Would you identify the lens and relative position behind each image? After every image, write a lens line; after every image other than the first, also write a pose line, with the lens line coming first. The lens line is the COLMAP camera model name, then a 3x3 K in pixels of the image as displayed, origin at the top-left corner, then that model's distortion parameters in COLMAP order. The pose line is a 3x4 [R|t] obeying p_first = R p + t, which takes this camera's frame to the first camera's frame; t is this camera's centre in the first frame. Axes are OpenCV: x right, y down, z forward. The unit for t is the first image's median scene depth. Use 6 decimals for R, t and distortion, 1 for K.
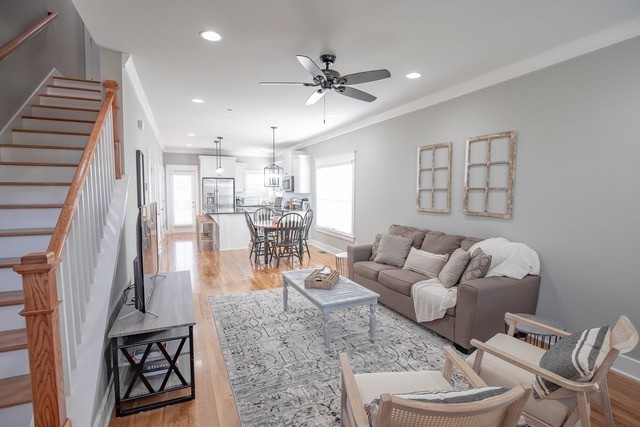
lens RADIAL K [[335.5, 0, 320.0], [0, 335.5, 213.5], [0, 0, 1]] dist [0.000212, -0.000247]
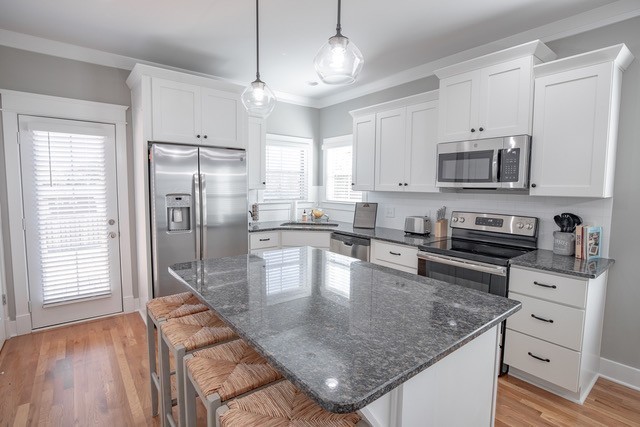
lens RADIAL K [[335.5, 0, 320.0], [0, 335.5, 213.5], [0, 0, 1]] dist [0.000212, -0.000247]
pose [[0.969253, -0.015484, 0.245579, -0.269325], [0.010199, 0.999689, 0.022779, -0.047413], [-0.245856, -0.019574, 0.969109, 0.655458]]
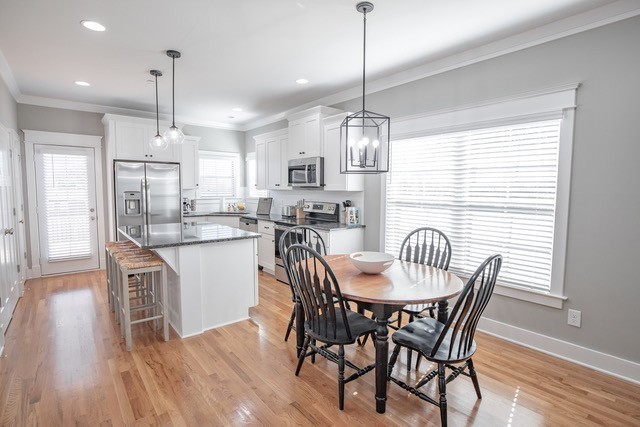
lens RADIAL K [[349.5, 0, 320.0], [0, 349.5, 213.5], [0, 0, 1]] dist [0.015533, -0.001016]
pose [[0.970445, -0.018278, 0.240631, -0.178487], [0.015884, 0.999803, 0.011885, -0.029471], [-0.240800, -0.007712, 0.970544, 0.419558]]
